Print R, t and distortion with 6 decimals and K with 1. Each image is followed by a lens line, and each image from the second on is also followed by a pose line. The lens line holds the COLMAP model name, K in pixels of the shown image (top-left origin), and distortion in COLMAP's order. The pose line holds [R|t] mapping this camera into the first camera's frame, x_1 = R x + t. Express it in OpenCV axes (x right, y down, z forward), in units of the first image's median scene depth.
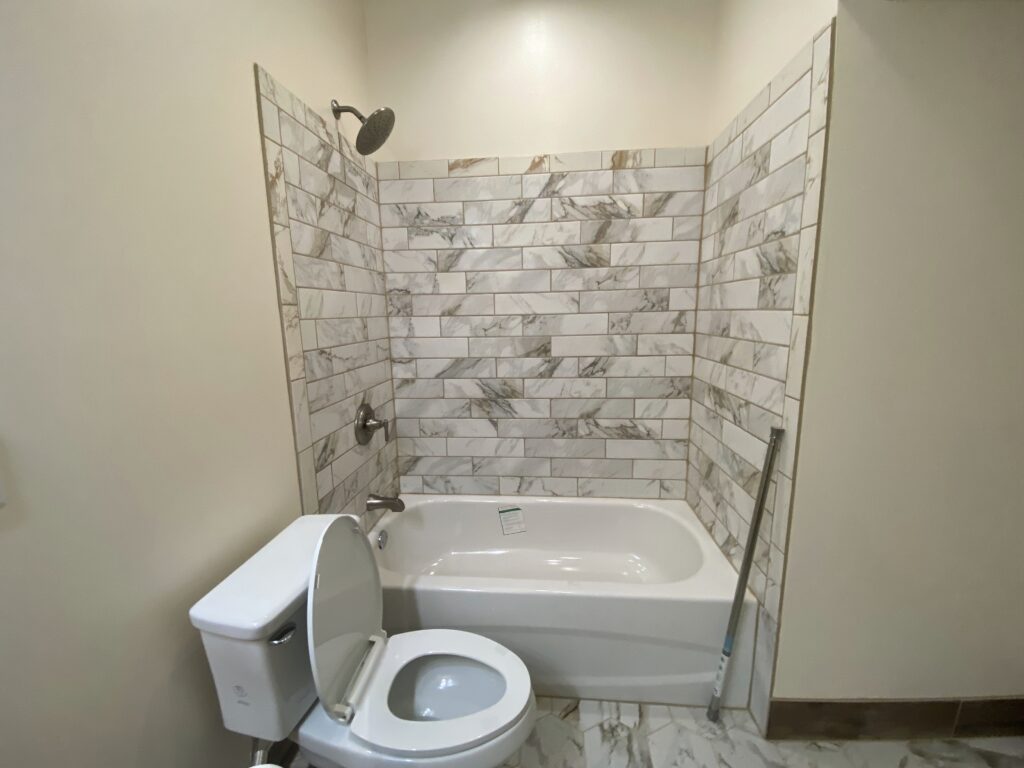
lens RADIAL K [[420.0, 0, 515.7], [0, 420.0, 382.4], [0, 0, 1]] dist [-0.000420, -0.011275]
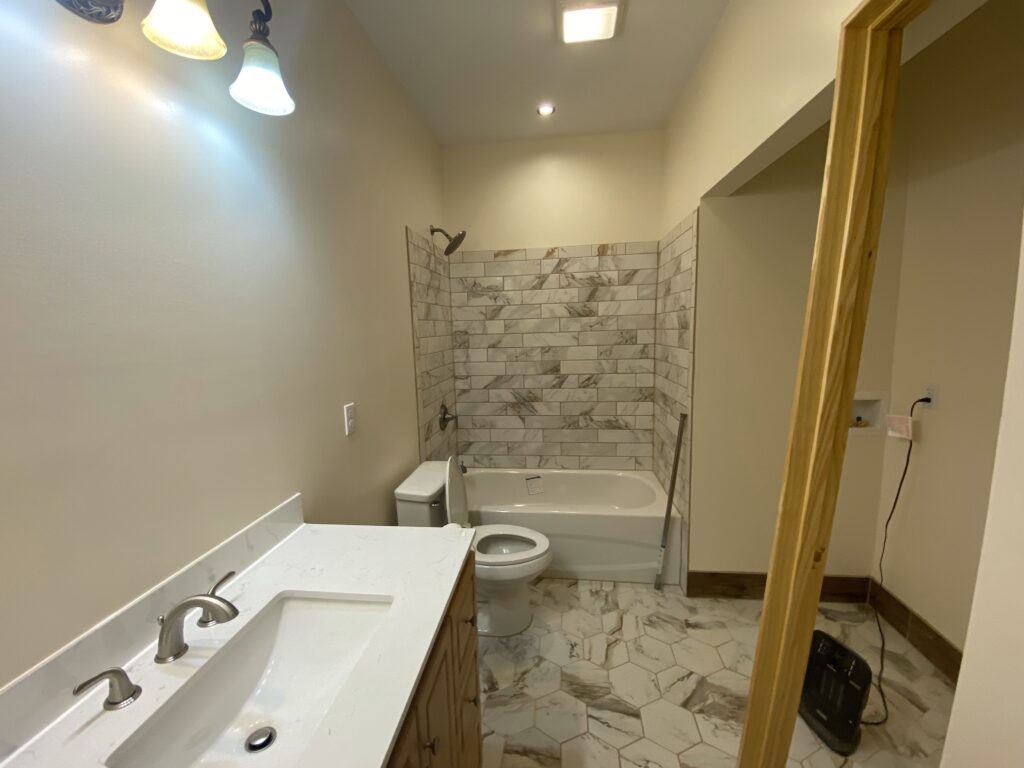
lens RADIAL K [[411.6, 0, 509.2], [0, 411.6, 378.2], [0, 0, 1]] dist [-0.000127, -0.012817]
pose [[0.998839, -0.004287, -0.047989, -0.032768], [0.002001, 0.998865, -0.047583, 0.025833], [0.048139, 0.047432, 0.997714, -0.555835]]
